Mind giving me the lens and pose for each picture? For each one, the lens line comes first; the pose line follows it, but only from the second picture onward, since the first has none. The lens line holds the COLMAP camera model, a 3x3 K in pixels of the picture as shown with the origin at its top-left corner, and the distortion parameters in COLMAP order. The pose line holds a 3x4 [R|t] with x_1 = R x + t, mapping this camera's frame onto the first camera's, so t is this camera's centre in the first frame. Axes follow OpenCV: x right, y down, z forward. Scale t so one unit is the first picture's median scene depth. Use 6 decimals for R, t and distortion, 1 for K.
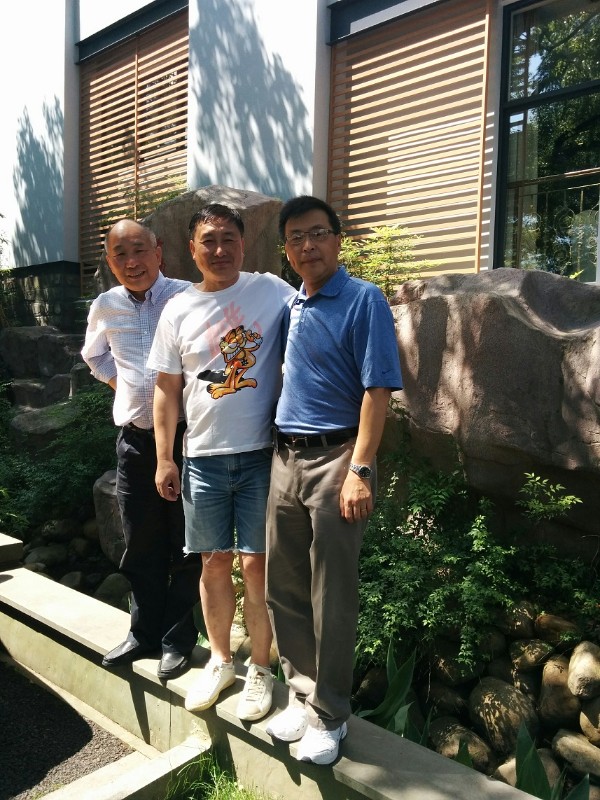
lens RADIAL K [[690.7, 0, 301.8], [0, 690.7, 390.5], [0, 0, 1]] dist [0.070958, -0.088202]
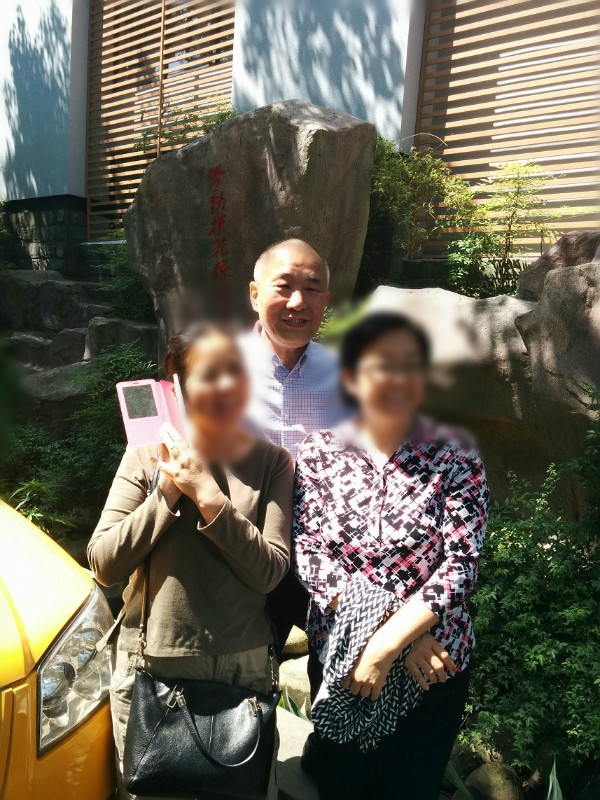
lens RADIAL K [[675.8, 0, 300.0], [0, 675.8, 400.0], [0, 0, 1]] dist [0.013678, 0.006044]
pose [[0.997186, 0.032123, 0.067731, -0.169480], [-0.037267, 0.996402, 0.076115, -0.013745], [-0.065042, -0.078425, 0.994796, 0.213309]]
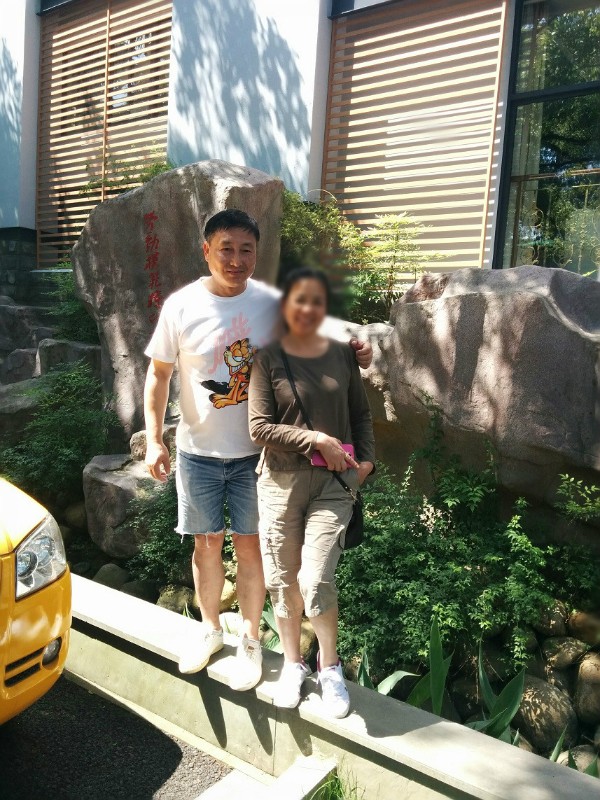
lens RADIAL K [[686.2, 0, 281.3], [0, 686.2, 397.1], [0, 0, 1]] dist [0.074917, -0.094098]
pose [[0.993927, 0.028798, 0.106203, -0.133197], [-0.033664, 0.998450, 0.044319, -0.016205], [-0.104763, -0.047625, 0.993356, 0.035450]]
